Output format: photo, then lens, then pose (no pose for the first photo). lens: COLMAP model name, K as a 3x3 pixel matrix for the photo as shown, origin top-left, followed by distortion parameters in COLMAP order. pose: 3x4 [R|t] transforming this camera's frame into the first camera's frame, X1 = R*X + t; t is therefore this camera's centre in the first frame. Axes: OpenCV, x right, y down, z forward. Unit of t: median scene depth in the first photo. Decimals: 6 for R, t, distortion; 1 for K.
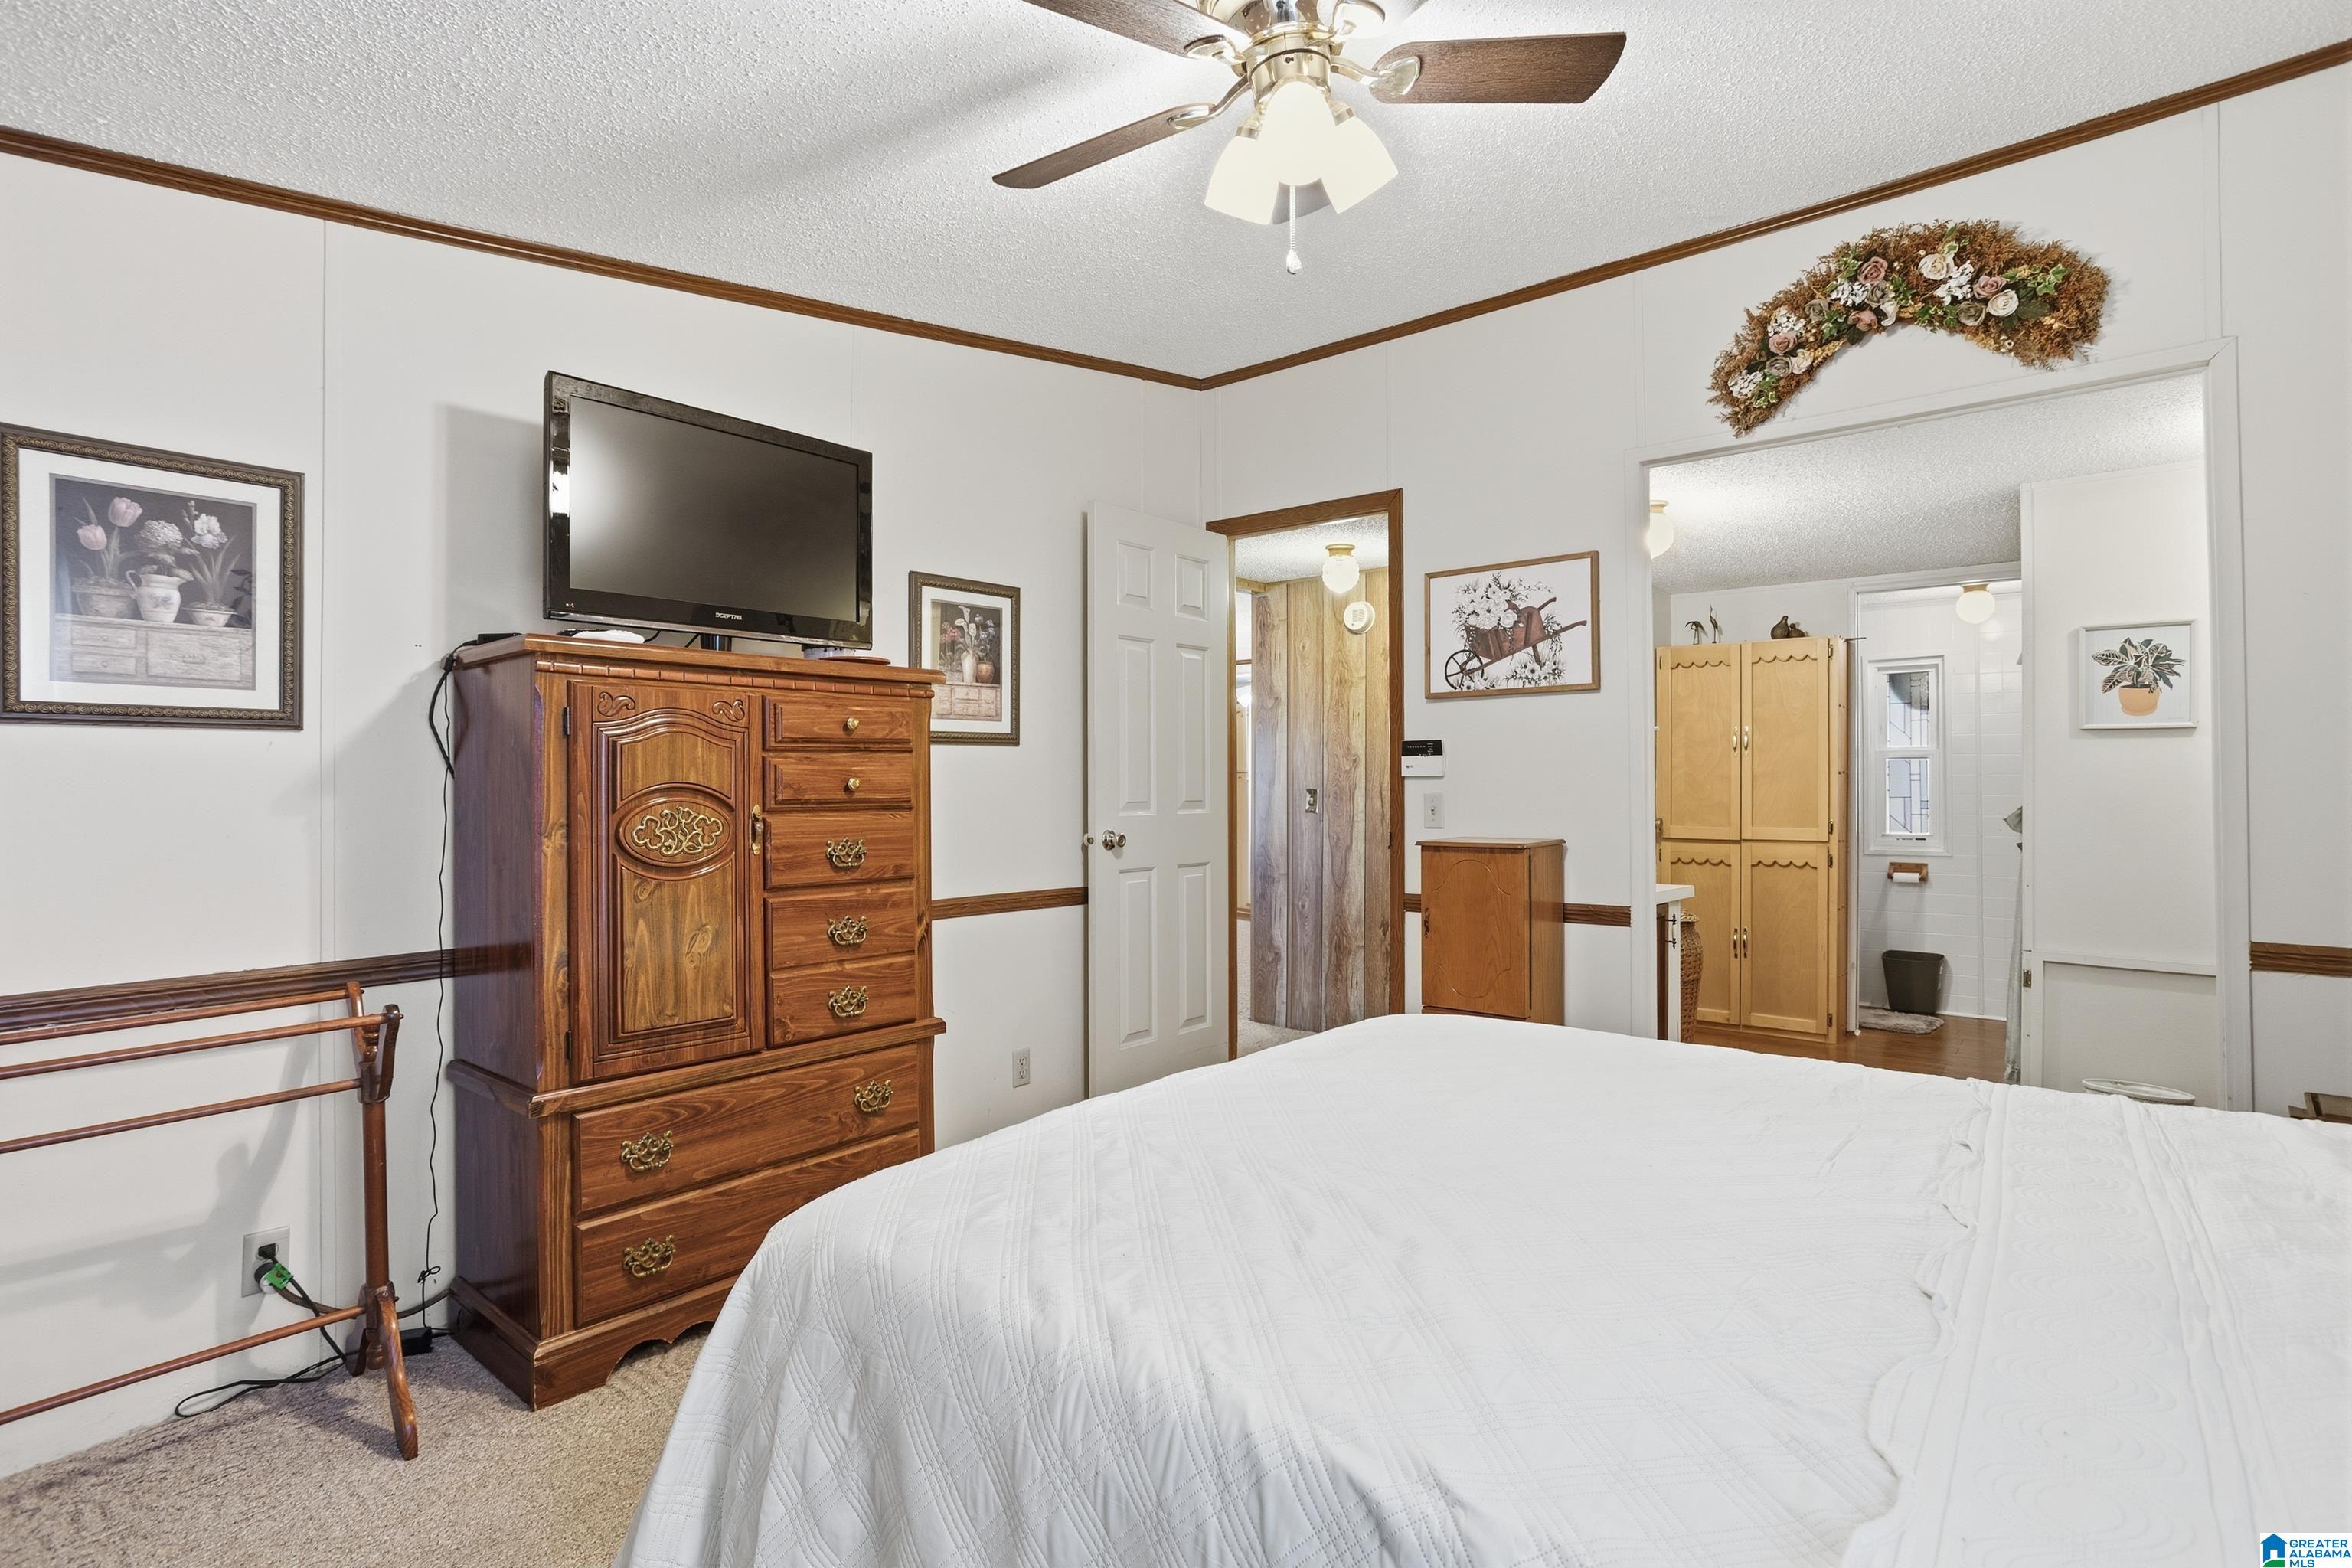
lens RADIAL K [[1130.8, 0, 1165.8], [0, 1130.8, 775.8], [0, 0, 1]] dist [-0.057349, 0.039665]
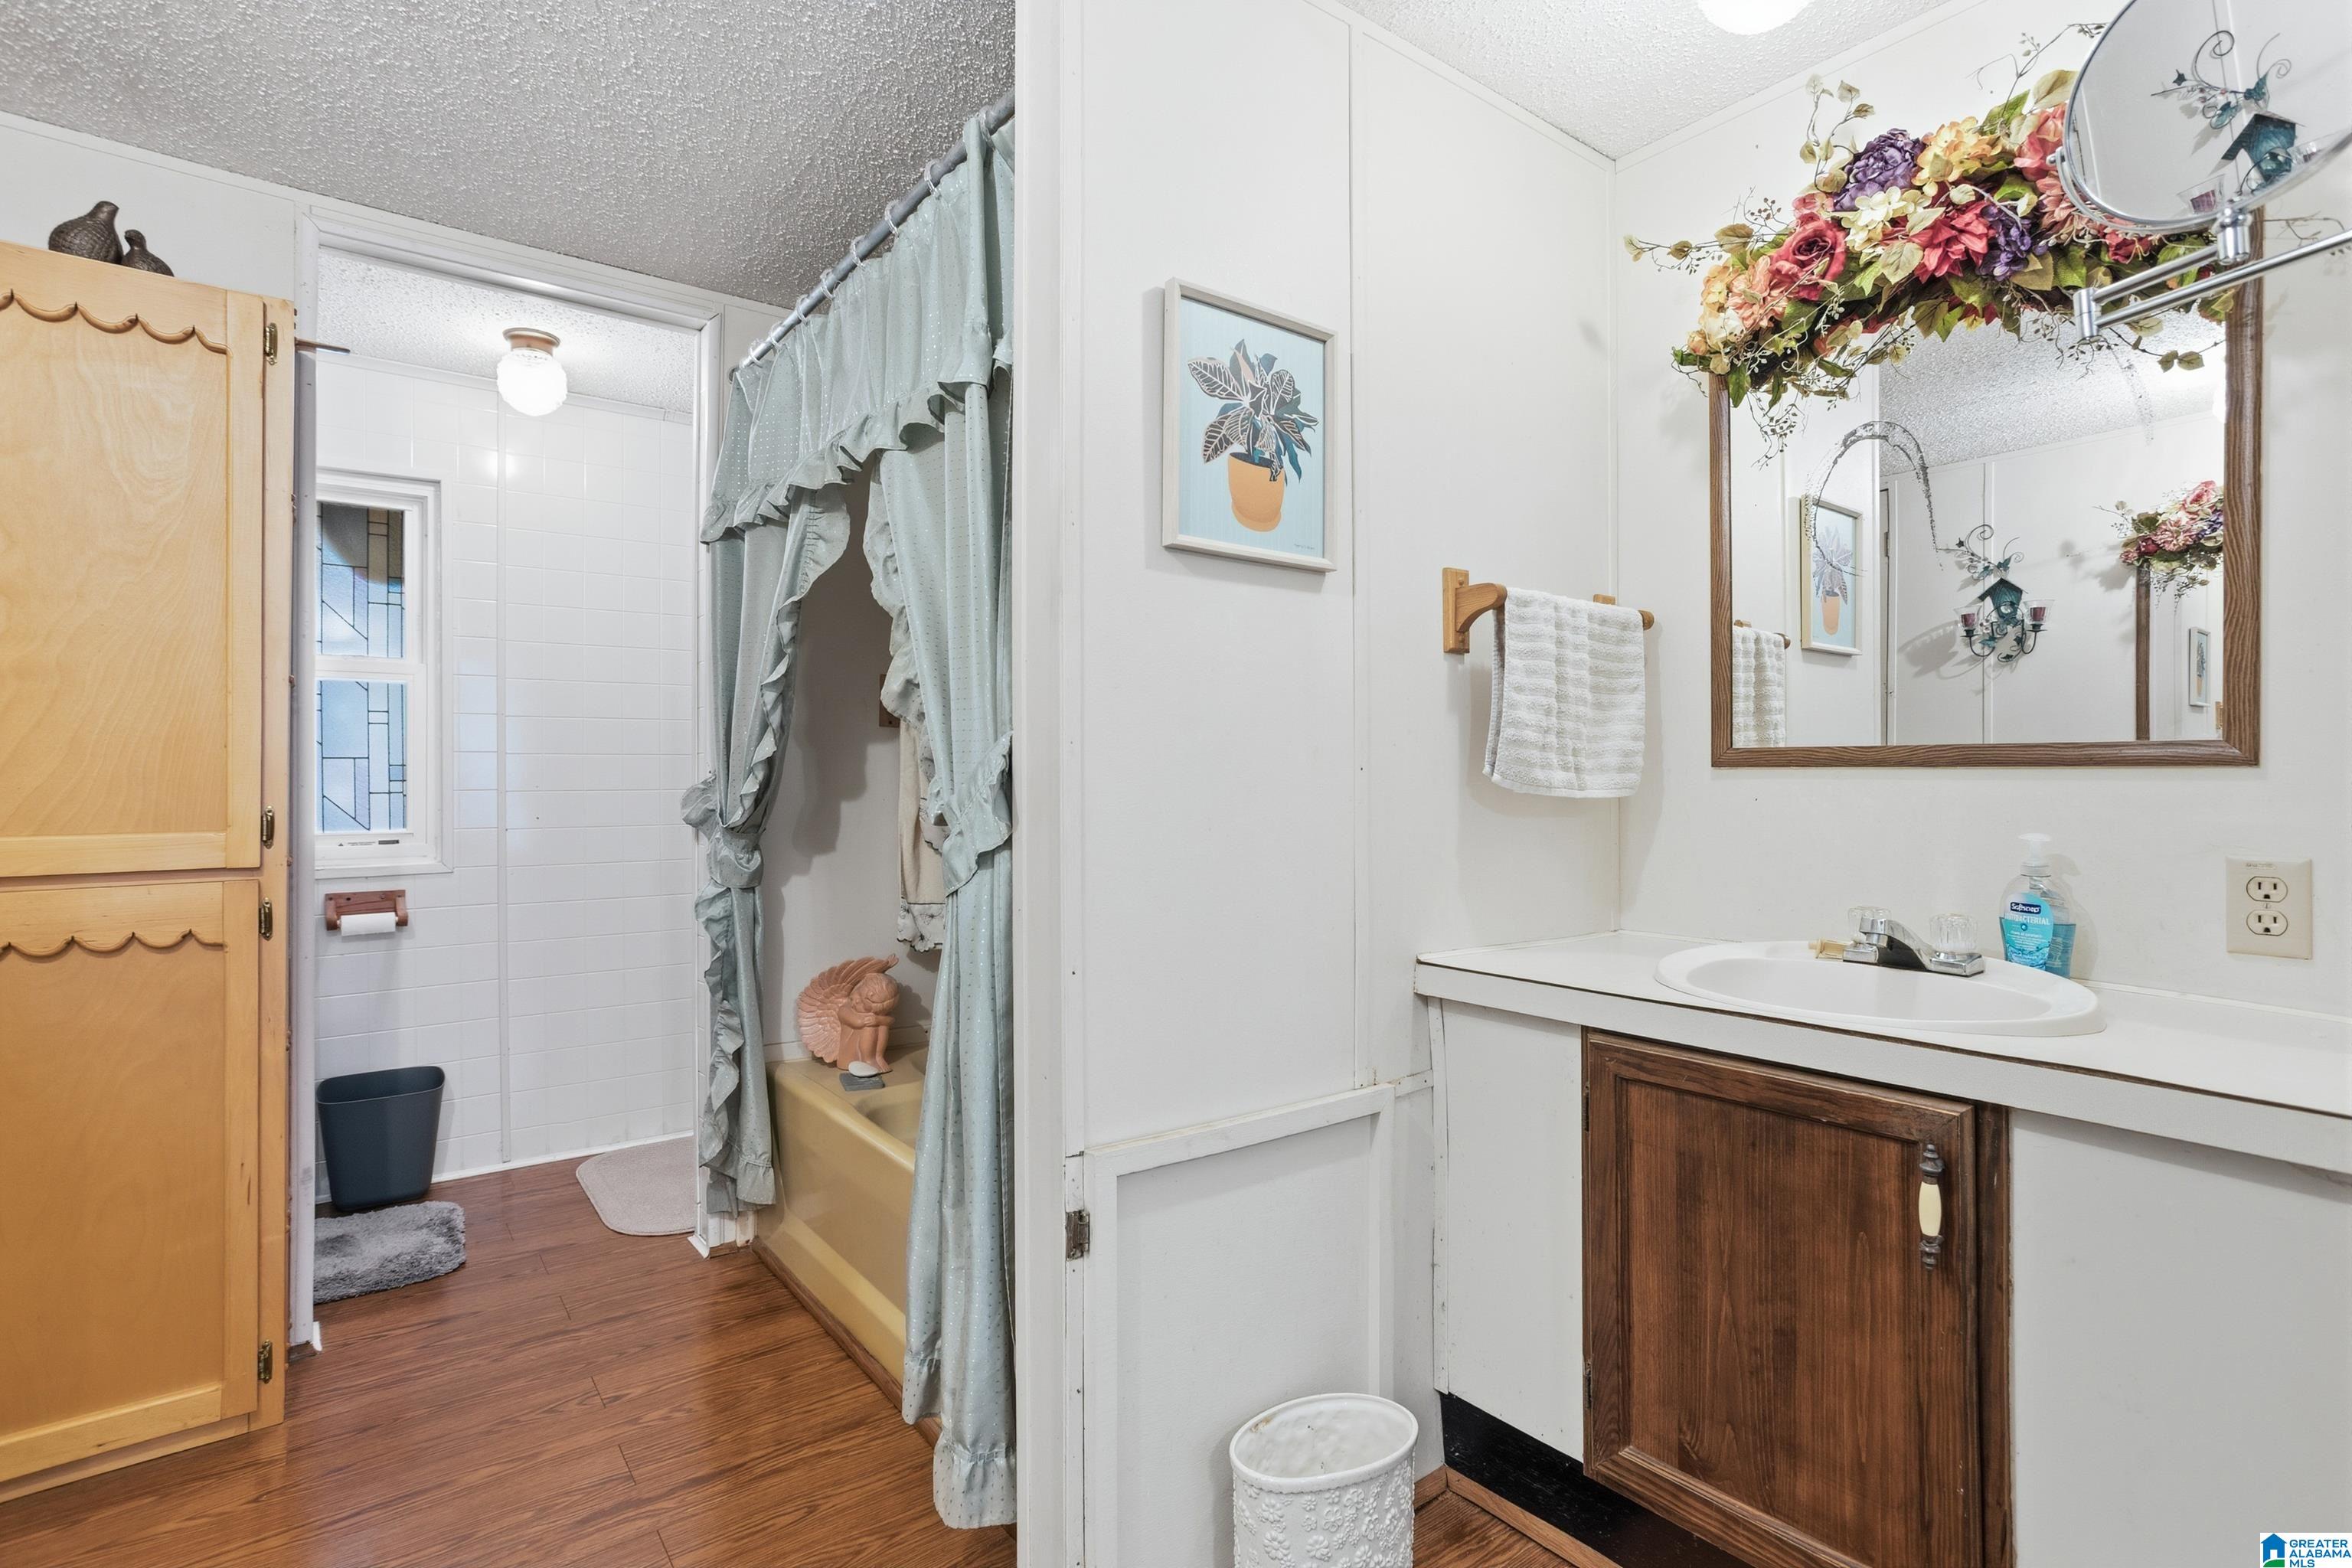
lens RADIAL K [[1130.8, 0, 1165.8], [0, 1130.8, 775.8], [0, 0, 1]] dist [-0.057349, 0.039665]
pose [[0.211006, -0.002739, 0.977481, 0.434810], [-0.009693, 0.999941, 0.004894, 0.035397], [-0.977437, -0.010507, 0.210967, 0.902822]]
